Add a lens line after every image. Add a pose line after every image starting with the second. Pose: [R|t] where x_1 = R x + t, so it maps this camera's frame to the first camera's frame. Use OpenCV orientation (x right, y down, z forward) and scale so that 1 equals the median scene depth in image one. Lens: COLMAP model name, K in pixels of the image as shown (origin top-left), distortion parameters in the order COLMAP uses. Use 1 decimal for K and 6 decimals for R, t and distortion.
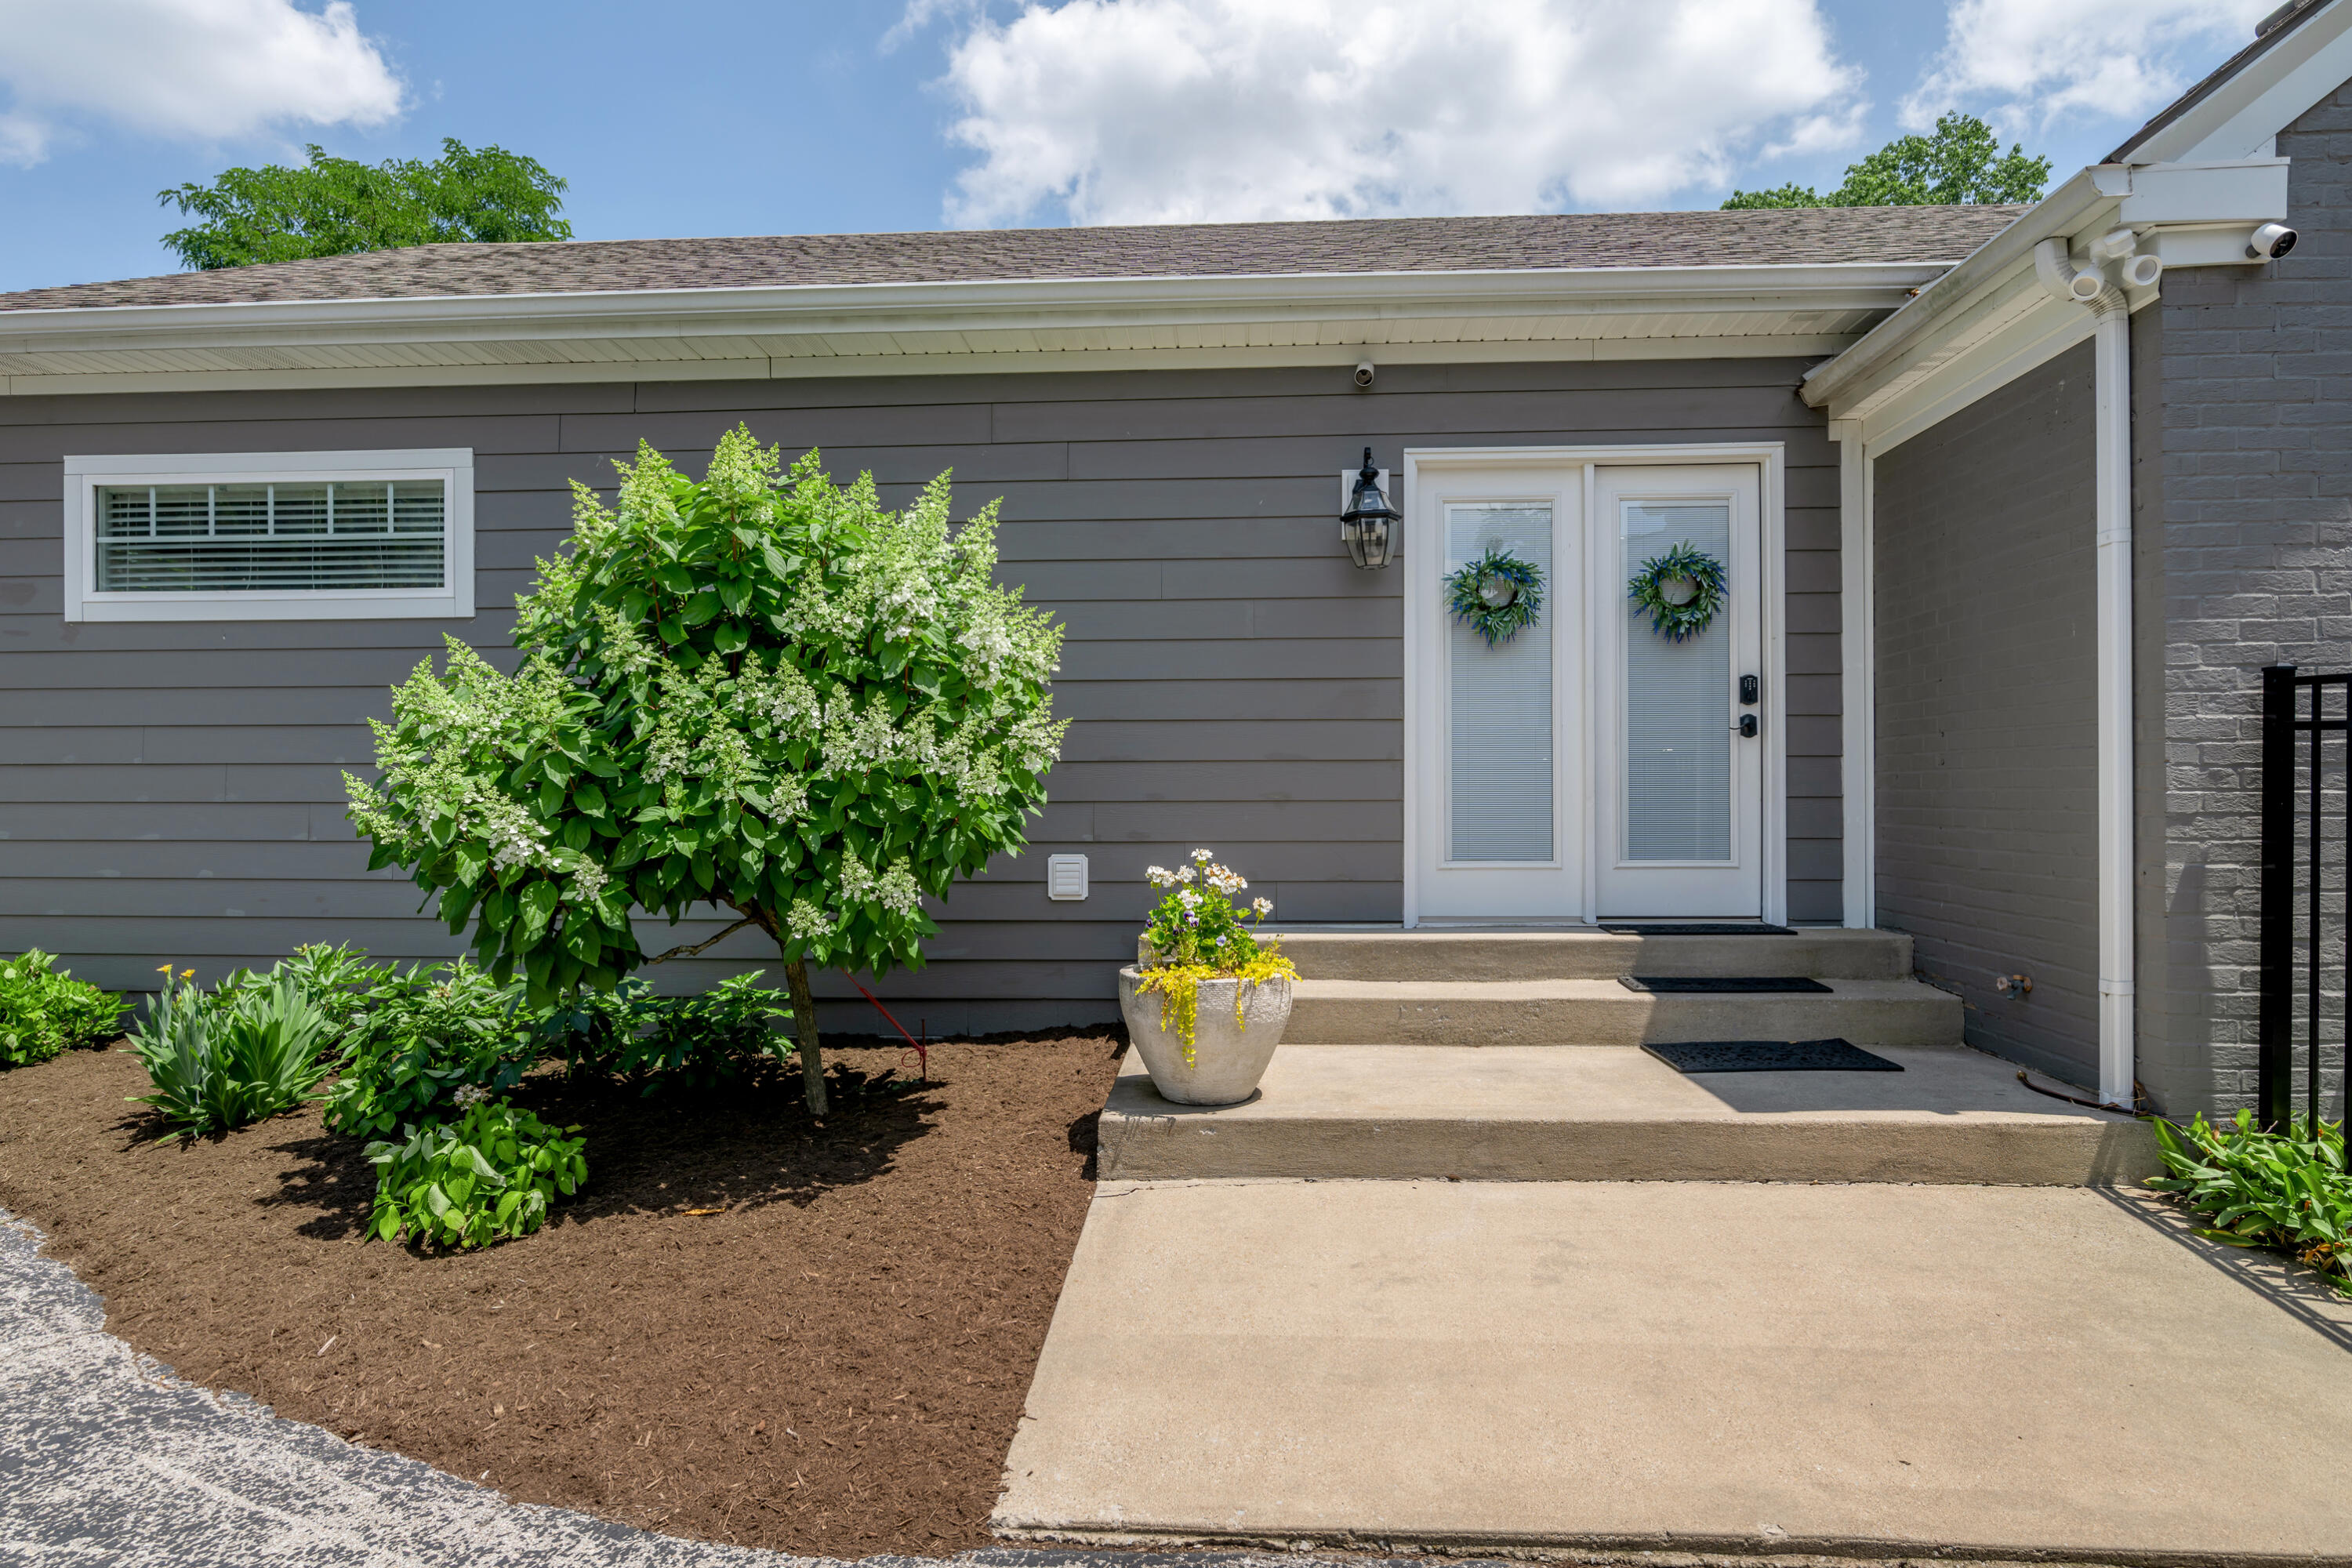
lens RADIAL K [[1280.5, 0, 1176.0], [0, 1280.5, 784.0], [0, 0, 1]] dist [-0.006458, -0.001370]
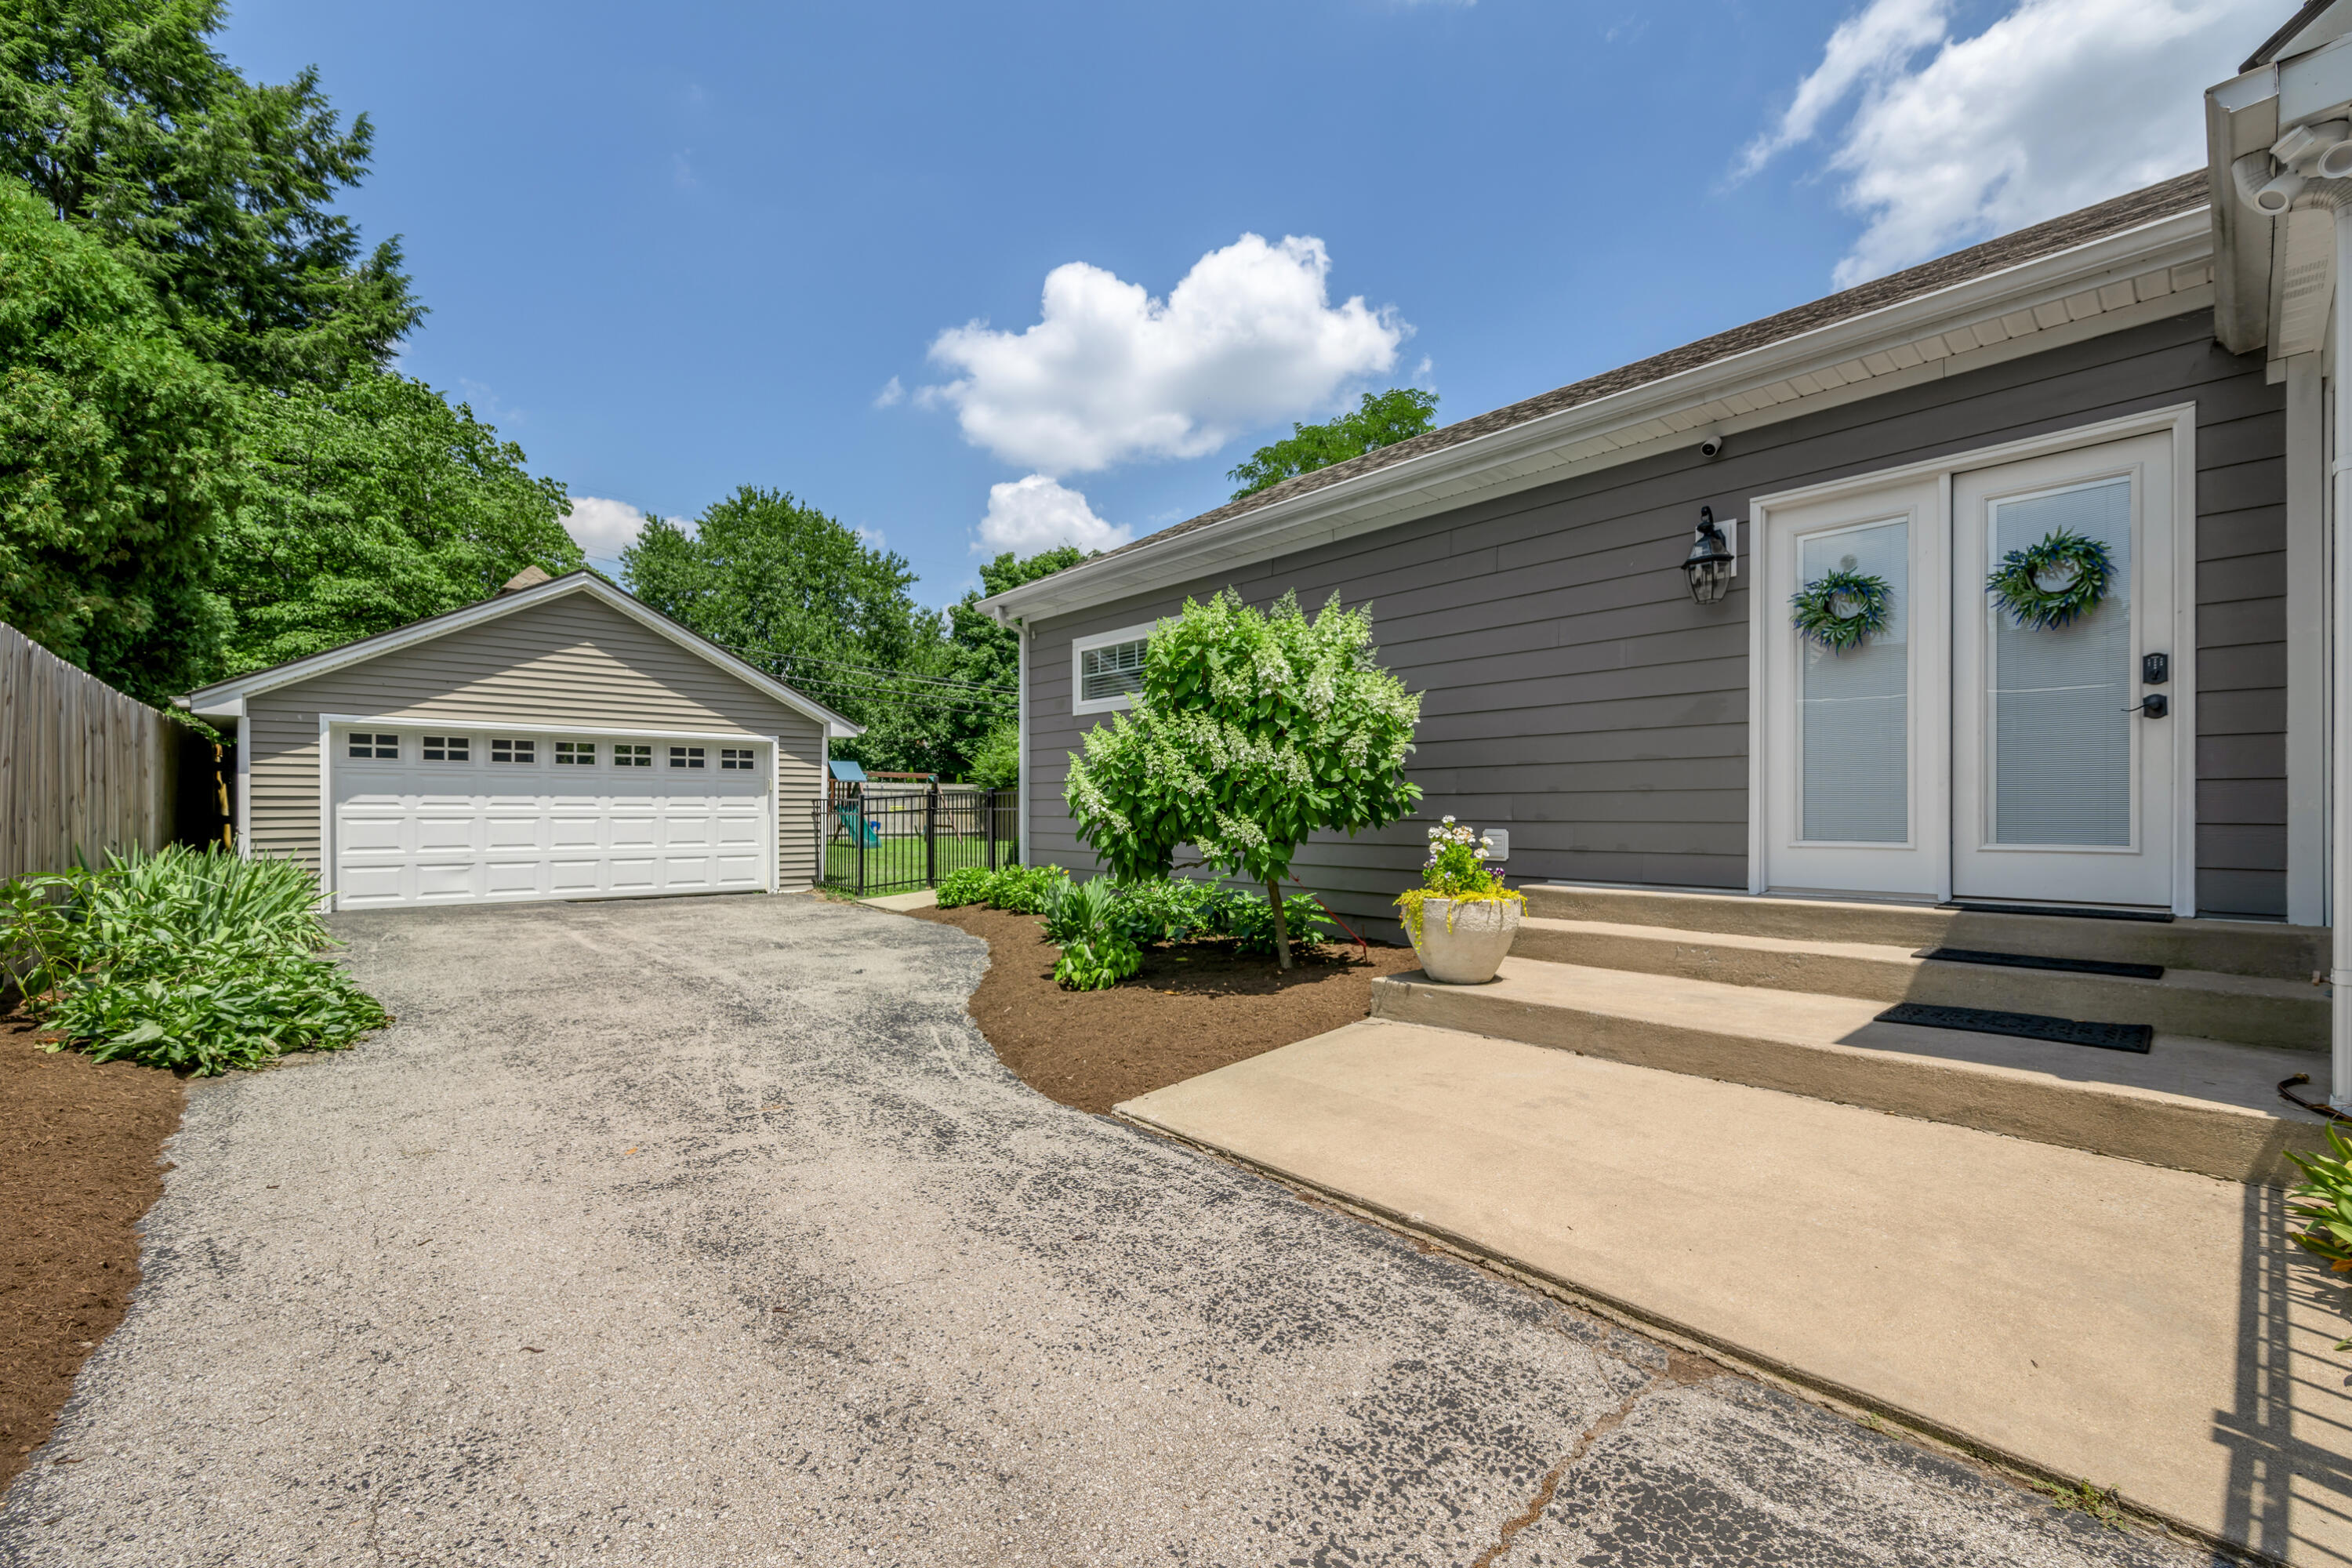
lens RADIAL K [[948.0, 0, 1173.2], [0, 948.0, 809.3], [0, 0, 1]] dist [-0.001561, -0.000159]
pose [[0.703180, 0.001960, -0.711010, 0.625595], [0.002086, 0.999986, 0.004819, 0.038231], [0.711009, -0.004872, 0.703166, -0.031418]]
